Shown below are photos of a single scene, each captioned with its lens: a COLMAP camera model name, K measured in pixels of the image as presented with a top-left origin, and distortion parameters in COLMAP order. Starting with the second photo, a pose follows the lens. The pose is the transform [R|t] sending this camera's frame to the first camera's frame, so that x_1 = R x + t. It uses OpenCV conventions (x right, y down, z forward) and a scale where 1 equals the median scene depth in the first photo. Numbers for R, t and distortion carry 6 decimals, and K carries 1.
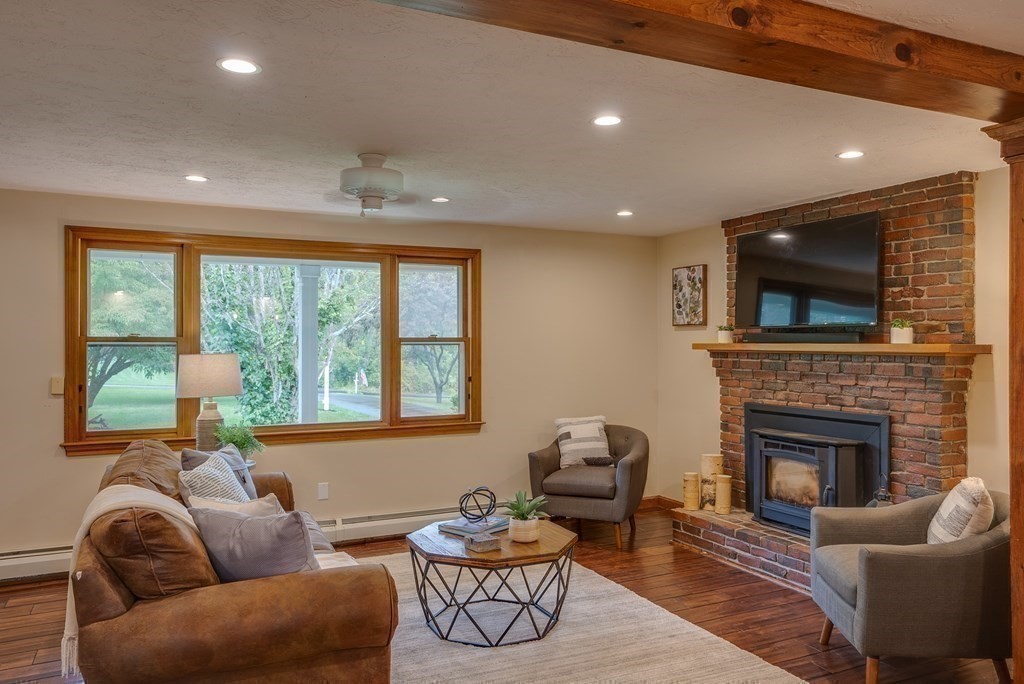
lens RADIAL K [[768.6, 0, 547.6], [0, 768.6, 335.5], [0, 0, 1]] dist [0.015588, 0.022730]
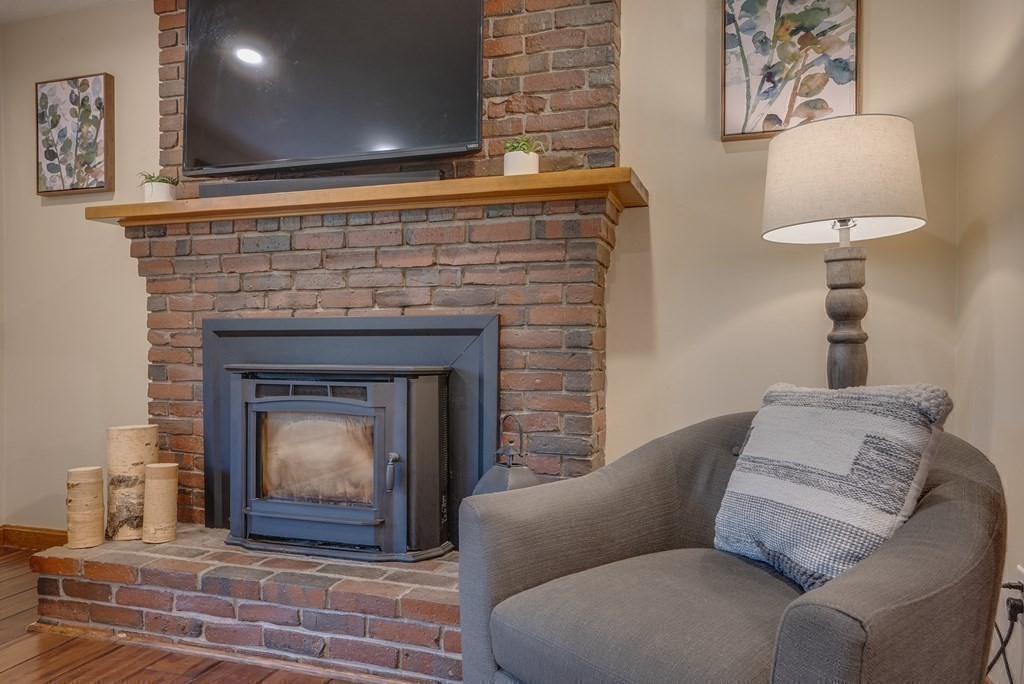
lens RADIAL K [[701.9, 0, 520.7], [0, 701.9, 348.3], [0, 0, 1]] dist [-0.018443, 0.029267]
pose [[0.725497, -0.008739, 0.688170, 0.095541], [-0.001596, 0.999895, 0.014380, 0.110238], [-0.688223, -0.011531, 0.725407, 0.564420]]
